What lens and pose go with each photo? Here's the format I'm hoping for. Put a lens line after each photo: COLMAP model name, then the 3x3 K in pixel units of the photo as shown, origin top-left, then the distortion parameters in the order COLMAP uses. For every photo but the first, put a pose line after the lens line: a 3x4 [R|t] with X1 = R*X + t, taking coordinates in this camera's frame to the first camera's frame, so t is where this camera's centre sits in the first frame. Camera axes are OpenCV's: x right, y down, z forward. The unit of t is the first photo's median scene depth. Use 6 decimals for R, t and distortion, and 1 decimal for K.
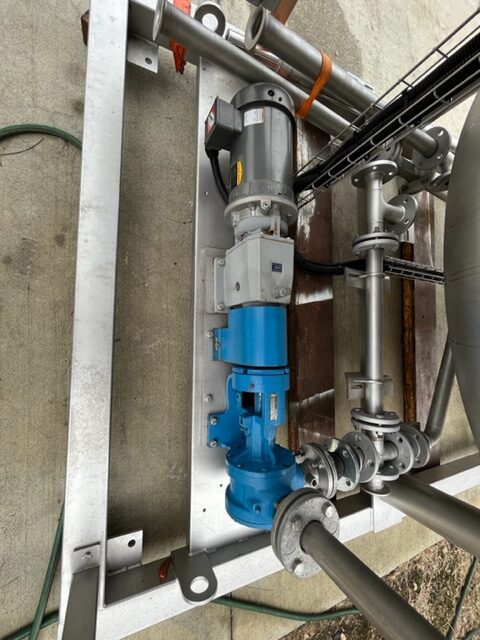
lens RADIAL K [[260.5, 0, 238.0], [0, 260.5, 323.9], [0, 0, 1]] dist [-0.001467, -0.000135]
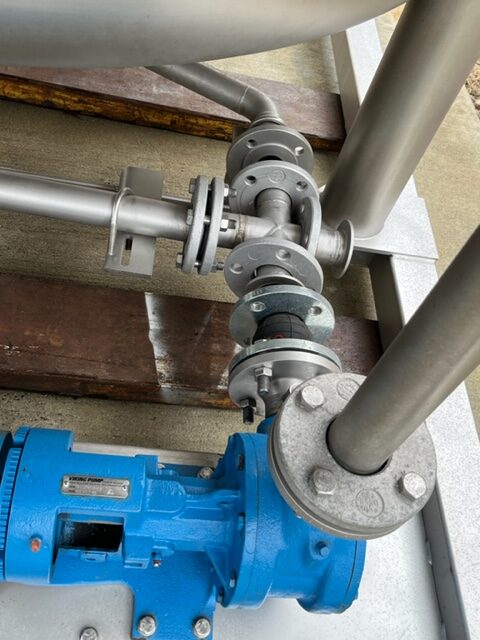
lens RADIAL K [[624.2, 0, 239.1], [0, 624.2, 319.1], [0, 0, 1]] dist [0.034050, 0.000000]
pose [[0.078774, -0.976216, 0.201981, 0.154763], [0.967625, 0.123610, 0.220052, 0.210940], [-0.239785, 0.178107, 0.954348, -0.012479]]
